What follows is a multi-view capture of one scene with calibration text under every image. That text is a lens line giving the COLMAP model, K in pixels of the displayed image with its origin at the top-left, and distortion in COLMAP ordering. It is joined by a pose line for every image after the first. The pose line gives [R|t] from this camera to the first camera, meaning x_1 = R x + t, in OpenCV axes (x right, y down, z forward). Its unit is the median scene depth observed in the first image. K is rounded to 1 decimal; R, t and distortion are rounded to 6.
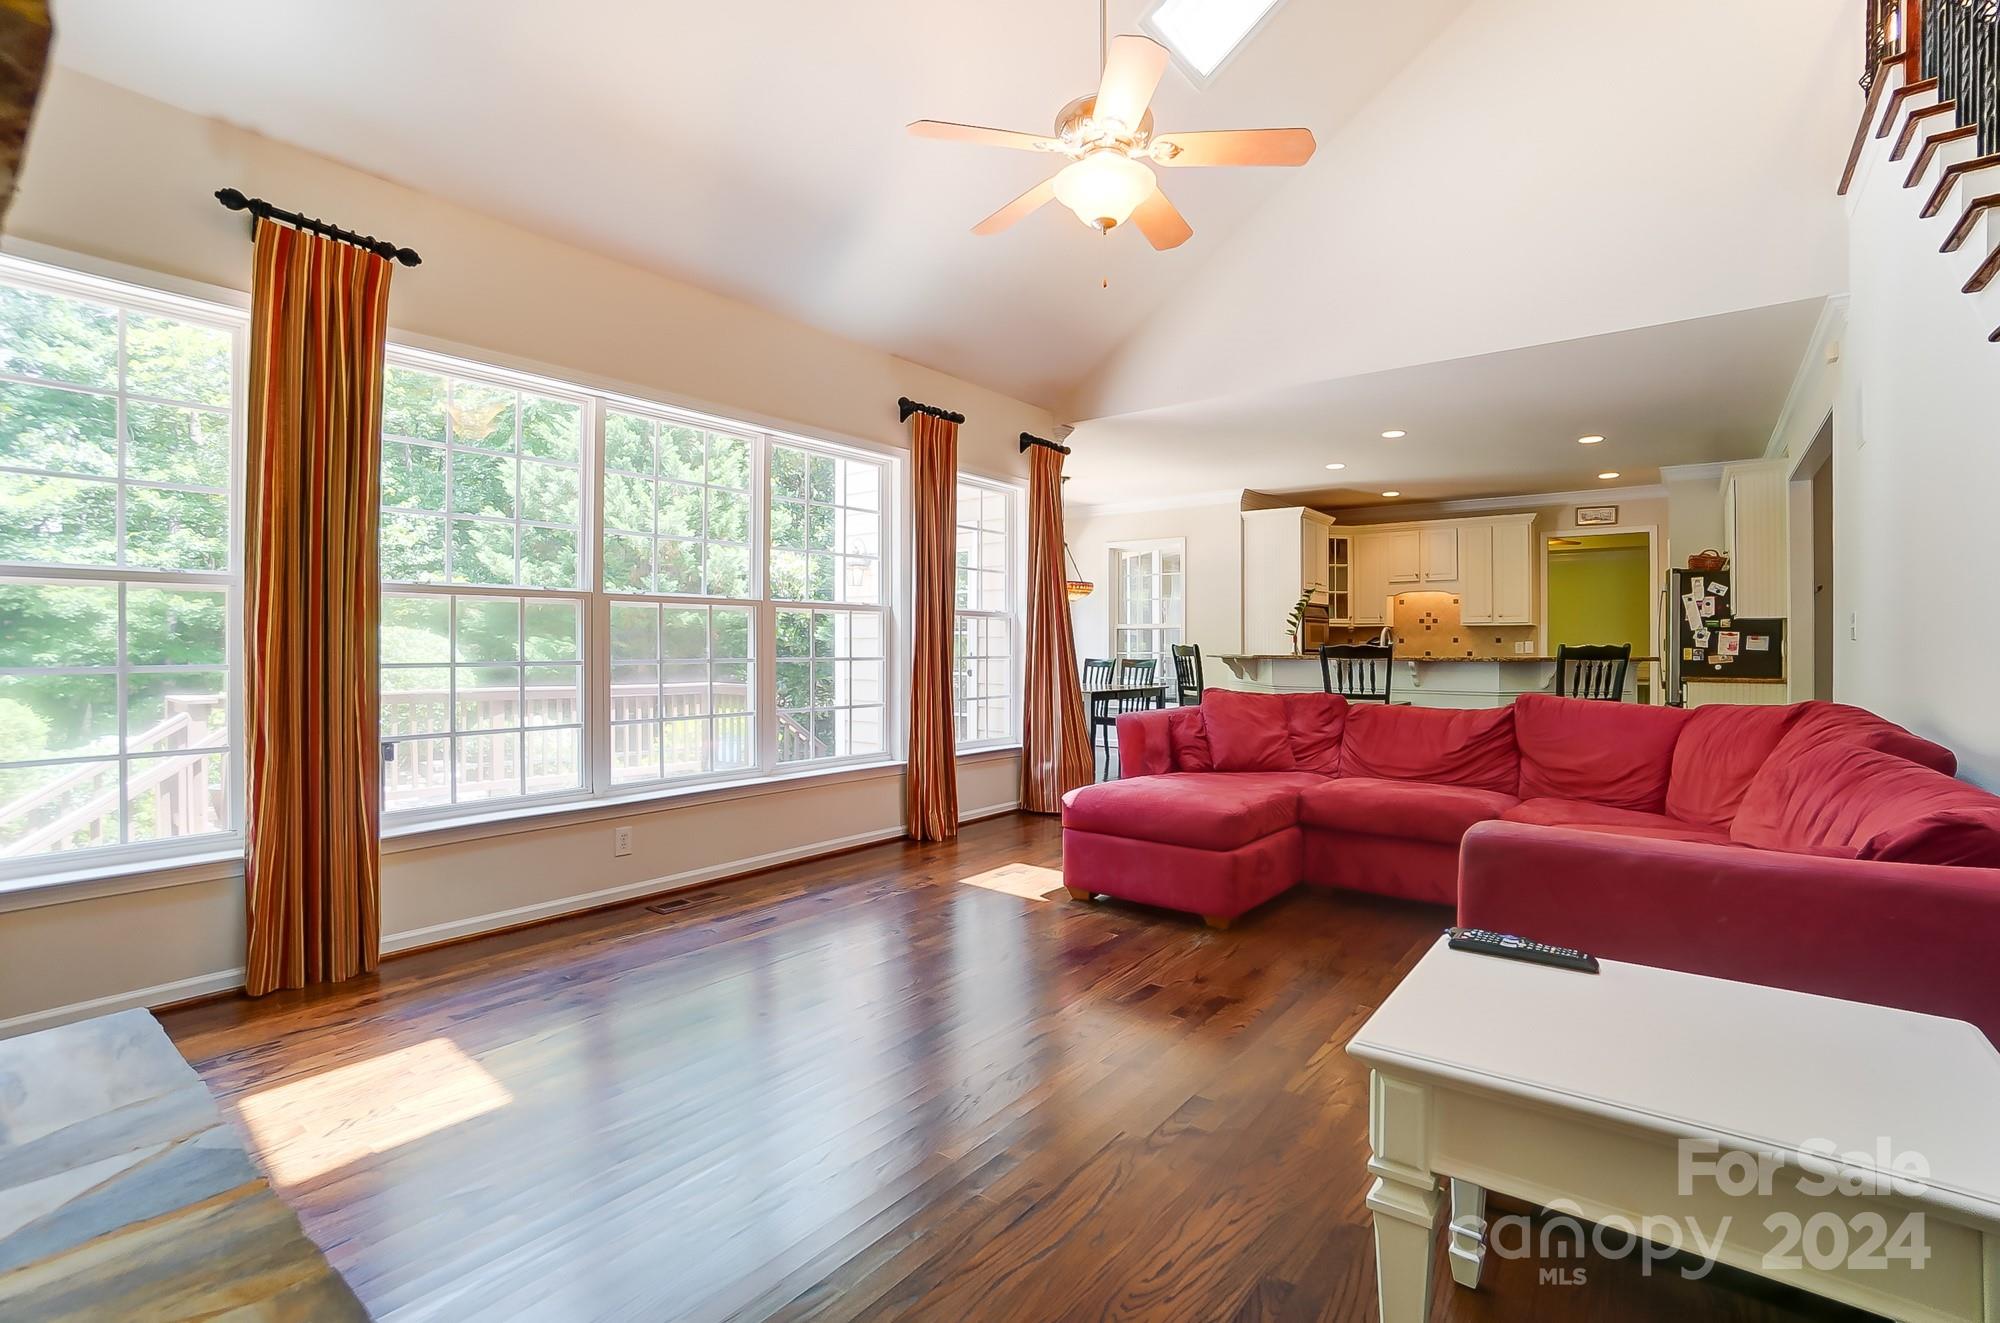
lens RADIAL K [[909.8, 0, 1002.8], [0, 909.8, 642.4], [0, 0, 1]] dist [-0.039143, 0.000583]
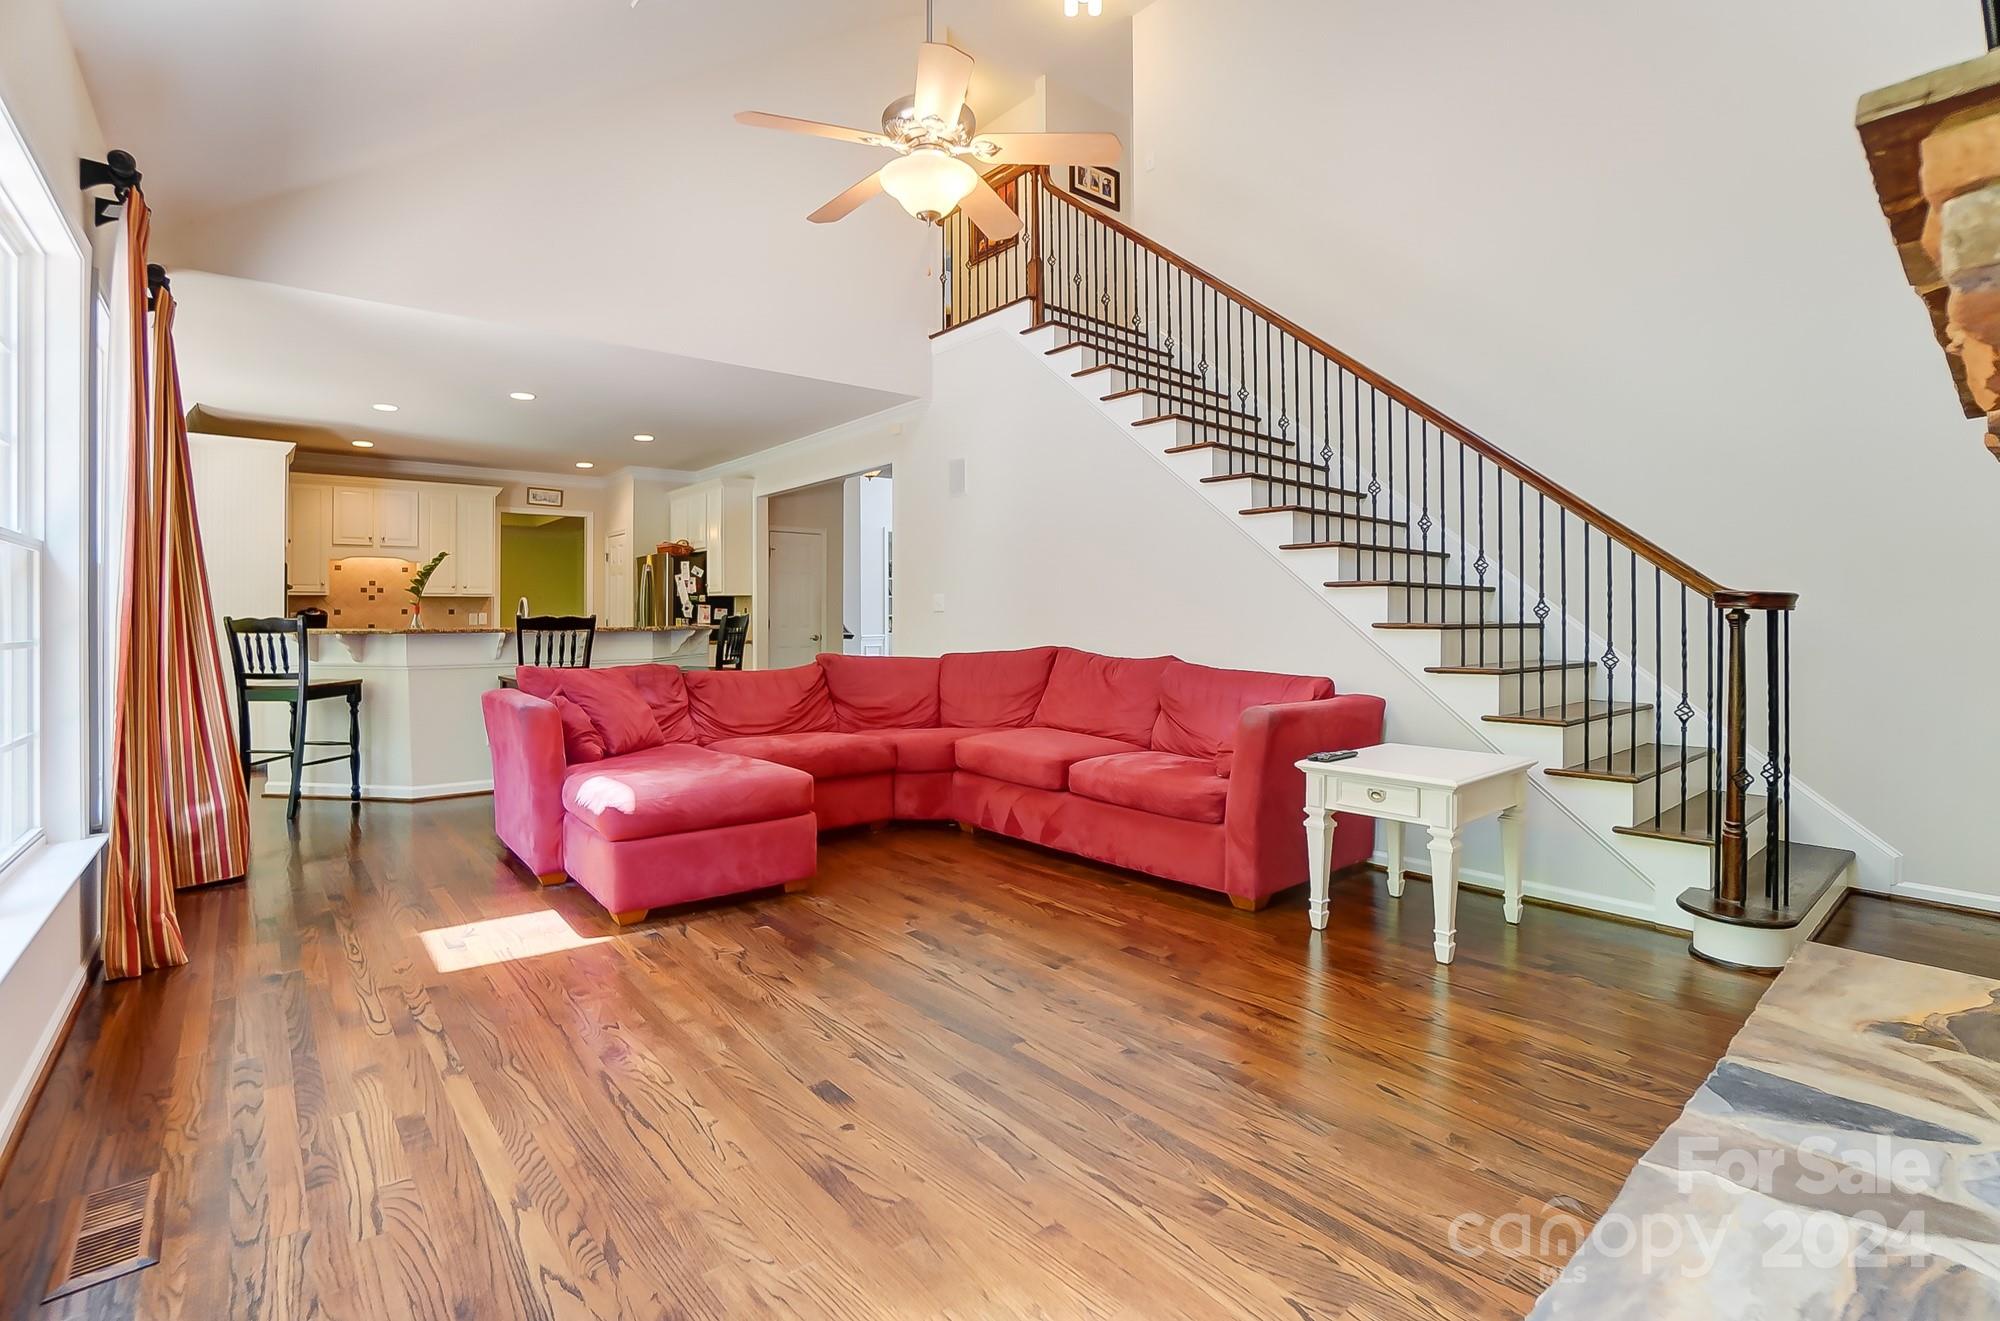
lens RADIAL K [[923.1, 0, 990.8], [0, 923.1, 619.5], [0, 0, 1]] dist [-0.041882, 0.000169]
pose [[0.222552, -0.007273, 0.974894, -0.391115], [0.002079, 0.999973, 0.006986, 0.000270], [-0.974919, 0.000472, 0.222561, 0.296868]]
